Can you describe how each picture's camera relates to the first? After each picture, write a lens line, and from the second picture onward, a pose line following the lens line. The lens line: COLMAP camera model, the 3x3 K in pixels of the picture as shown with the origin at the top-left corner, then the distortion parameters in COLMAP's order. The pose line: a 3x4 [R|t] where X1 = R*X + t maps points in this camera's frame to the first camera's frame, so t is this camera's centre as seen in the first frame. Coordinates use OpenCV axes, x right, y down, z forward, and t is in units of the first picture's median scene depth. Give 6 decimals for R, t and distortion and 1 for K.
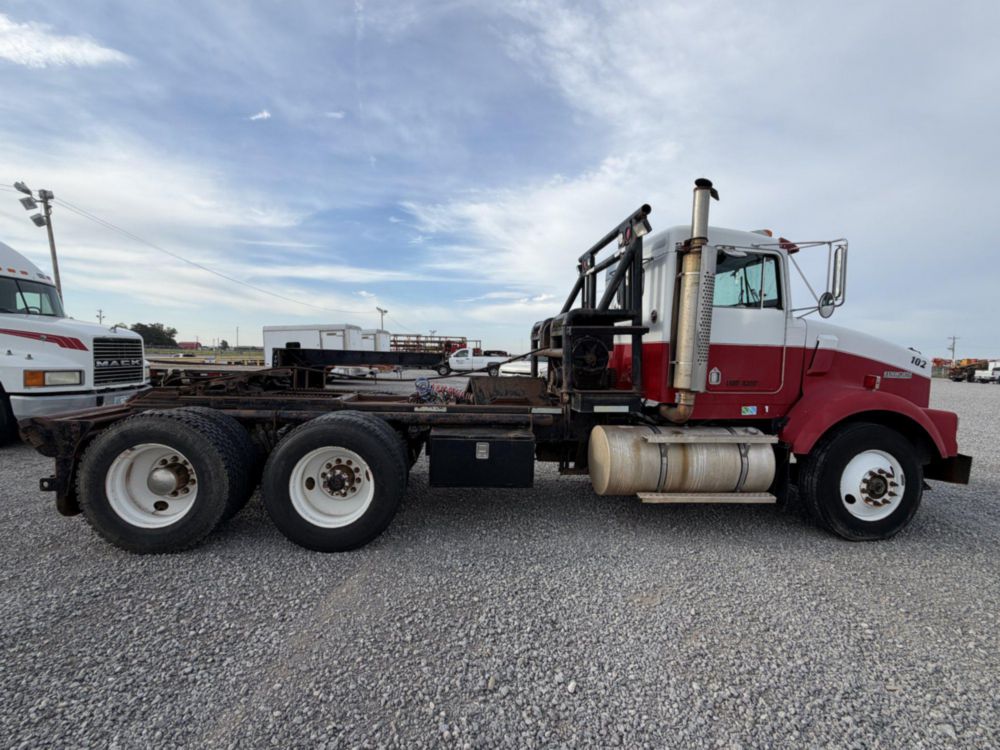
lens RADIAL K [[452.2, 0, 503.0], [0, 452.2, 374.9], [0, 0, 1]] dist [0.007788, 0.000056]
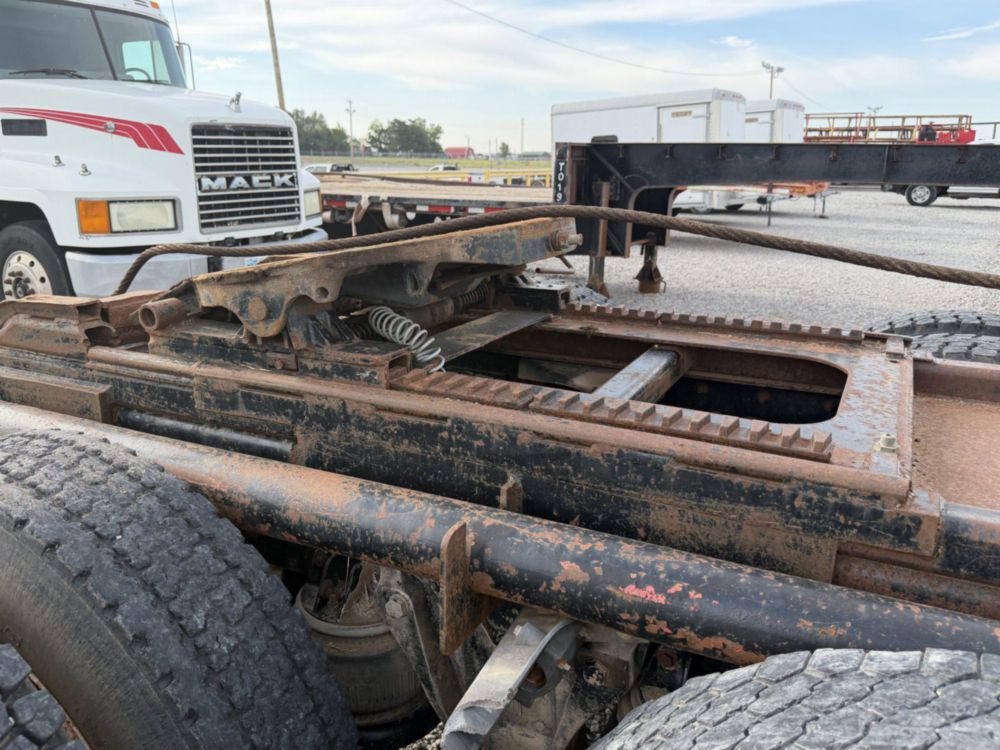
lens RADIAL K [[800.9, 0, 495.5], [0, 800.9, 371.1], [0, 0, 1]] dist [0.027043, -0.026968]
pose [[0.845000, 0.117641, -0.521666, -0.167539], [-0.006432, 0.977668, 0.210055, -0.009734], [0.534727, -0.174141, 0.826887, 0.367070]]
